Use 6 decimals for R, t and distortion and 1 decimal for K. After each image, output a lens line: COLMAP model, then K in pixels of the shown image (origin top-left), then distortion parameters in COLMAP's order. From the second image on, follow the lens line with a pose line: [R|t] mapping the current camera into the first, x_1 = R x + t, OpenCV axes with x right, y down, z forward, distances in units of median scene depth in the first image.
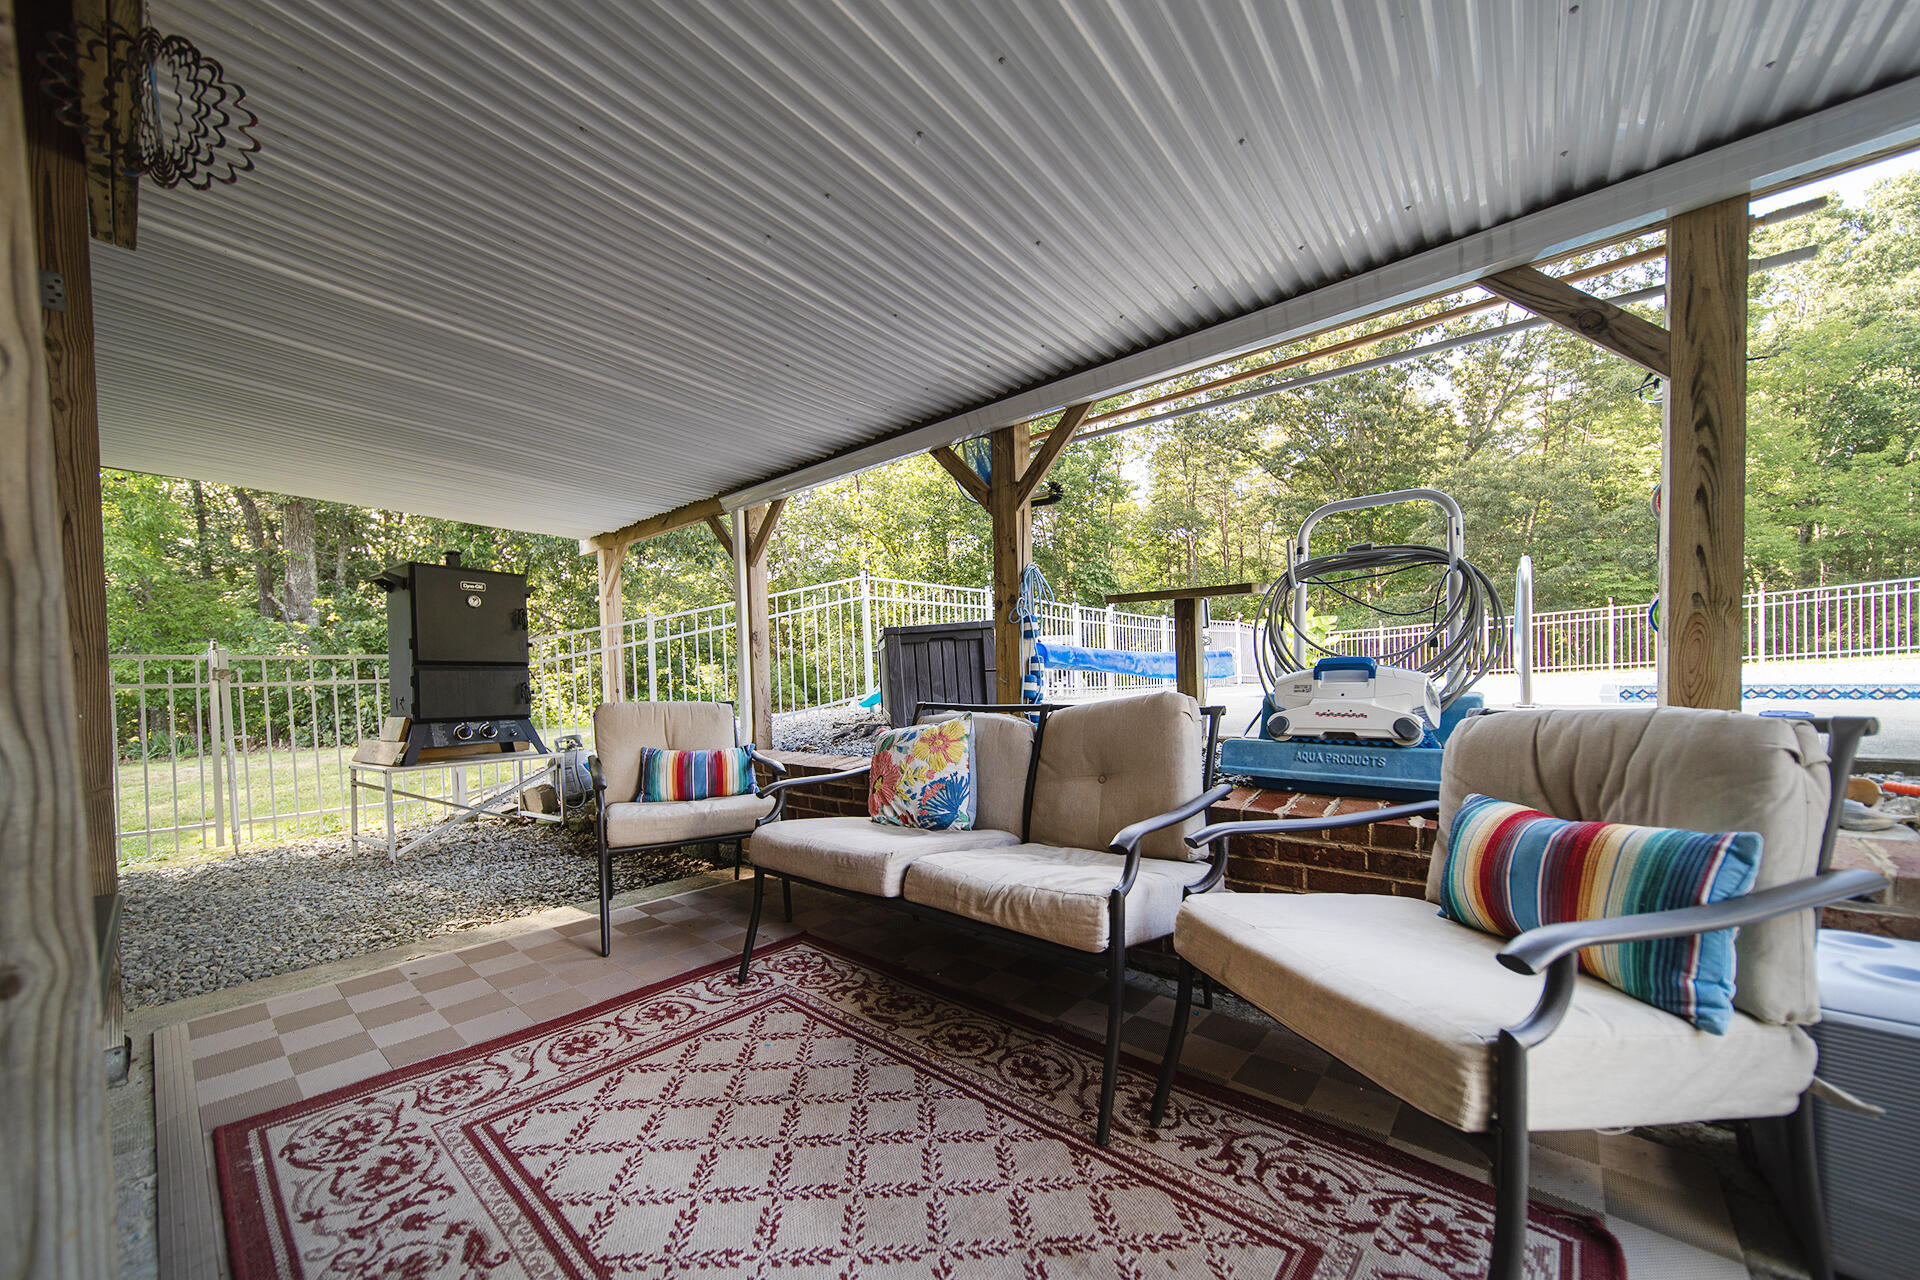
lens RADIAL K [[690.1, 0, 945.7], [0, 690.1, 689.8], [0, 0, 1]] dist [-0.000389, 0.002834]
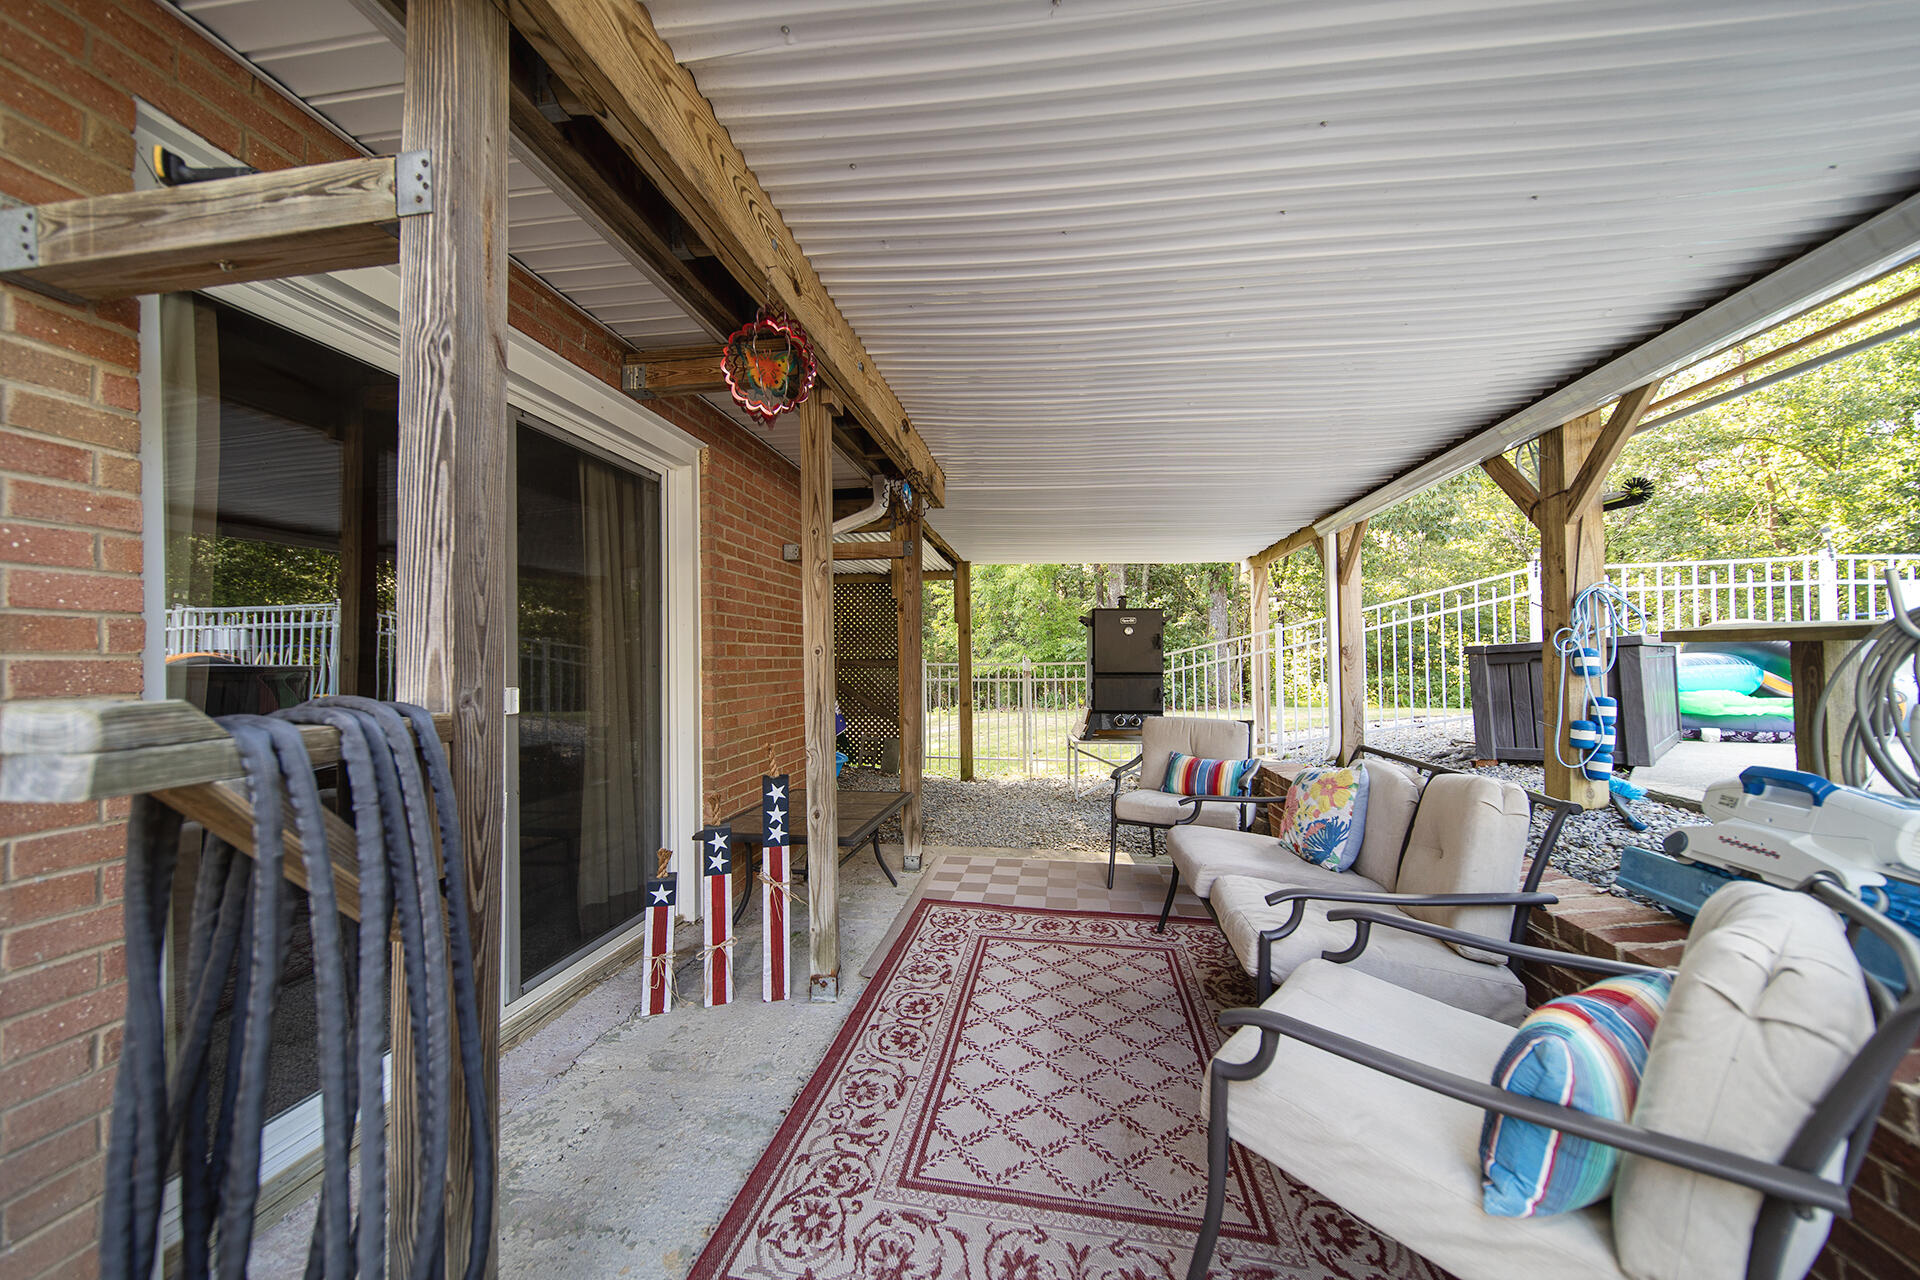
lens RADIAL K [[675.2, 0, 965.5], [0, 675.2, 642.8], [0, 0, 1]] dist [-0.000156, -0.000021]
pose [[0.534603, -0.005458, -0.845086, 0.681953], [-0.019844, 0.999622, -0.019009, -0.140693], [0.844870, 0.026932, 0.534293, -0.097504]]
